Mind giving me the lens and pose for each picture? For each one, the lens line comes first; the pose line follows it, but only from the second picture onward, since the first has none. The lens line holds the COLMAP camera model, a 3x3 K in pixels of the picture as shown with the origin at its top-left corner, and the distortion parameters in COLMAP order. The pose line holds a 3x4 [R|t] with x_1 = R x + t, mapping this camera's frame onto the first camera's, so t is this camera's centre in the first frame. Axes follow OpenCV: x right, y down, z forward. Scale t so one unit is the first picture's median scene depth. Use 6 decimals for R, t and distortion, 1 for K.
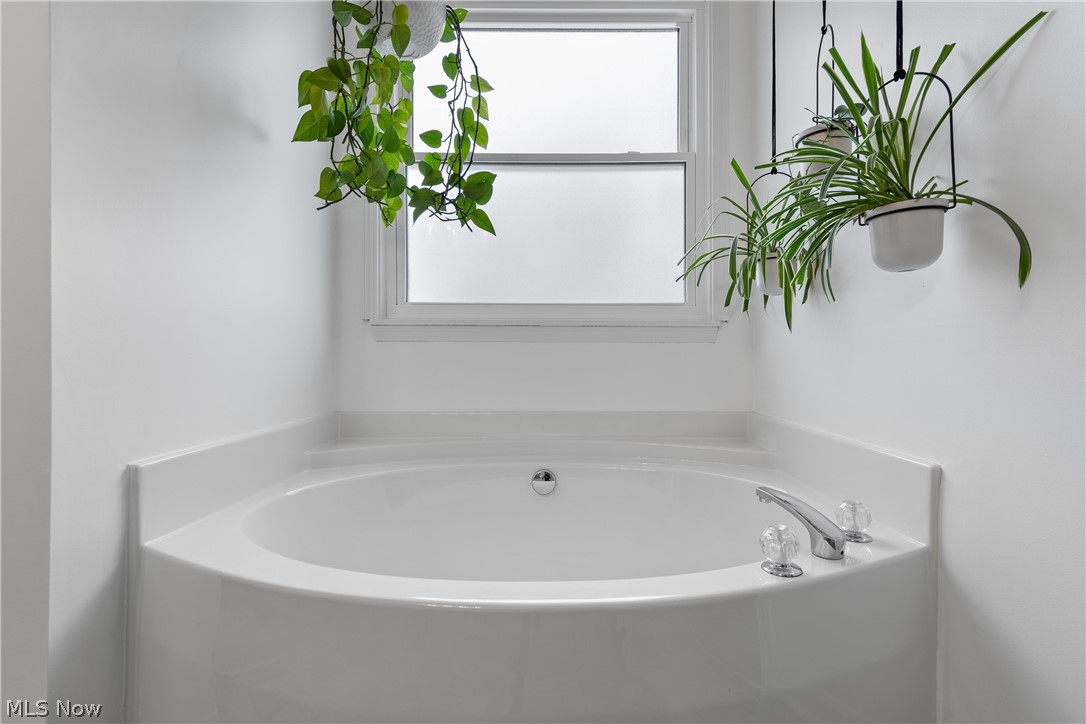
lens RADIAL K [[480.5, 0, 547.9], [0, 480.5, 357.1], [0, 0, 1]] dist [0.000192, -0.000334]
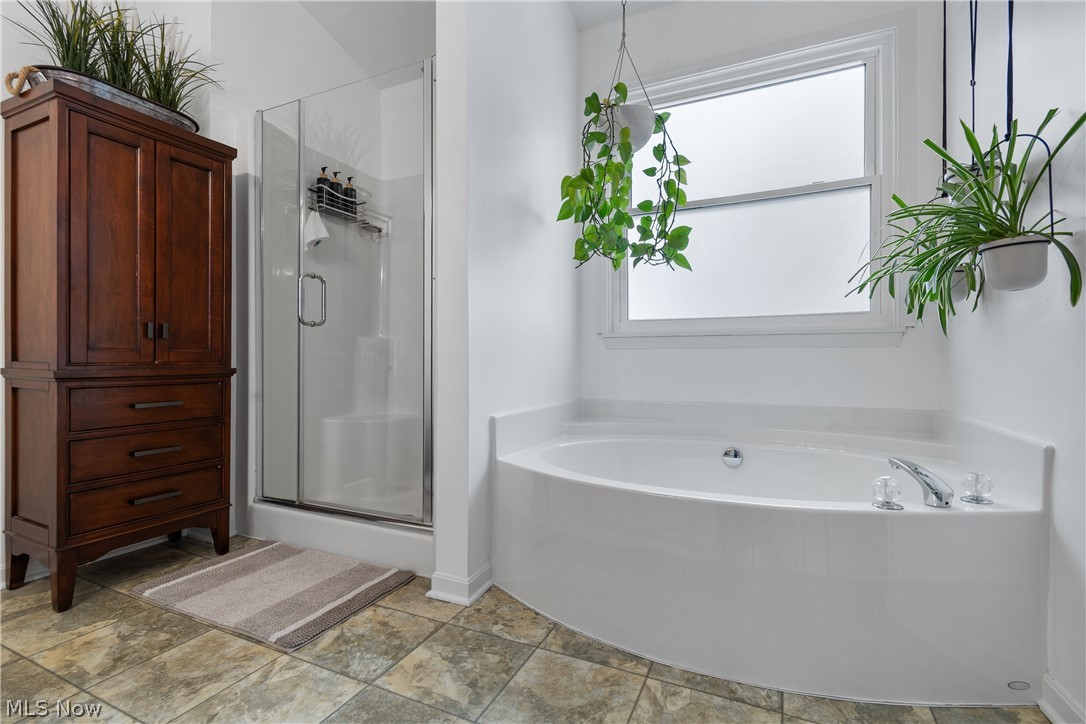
lens RADIAL K [[477.5, 0, 562.5], [0, 477.5, 359.5], [0, 0, 1]] dist [0.002004, 0.000227]
pose [[0.918096, -0.003491, -0.396342, 0.094046], [0.001433, 0.999984, -0.005488, 0.005526], [0.396355, 0.004471, 0.918087, -0.405124]]
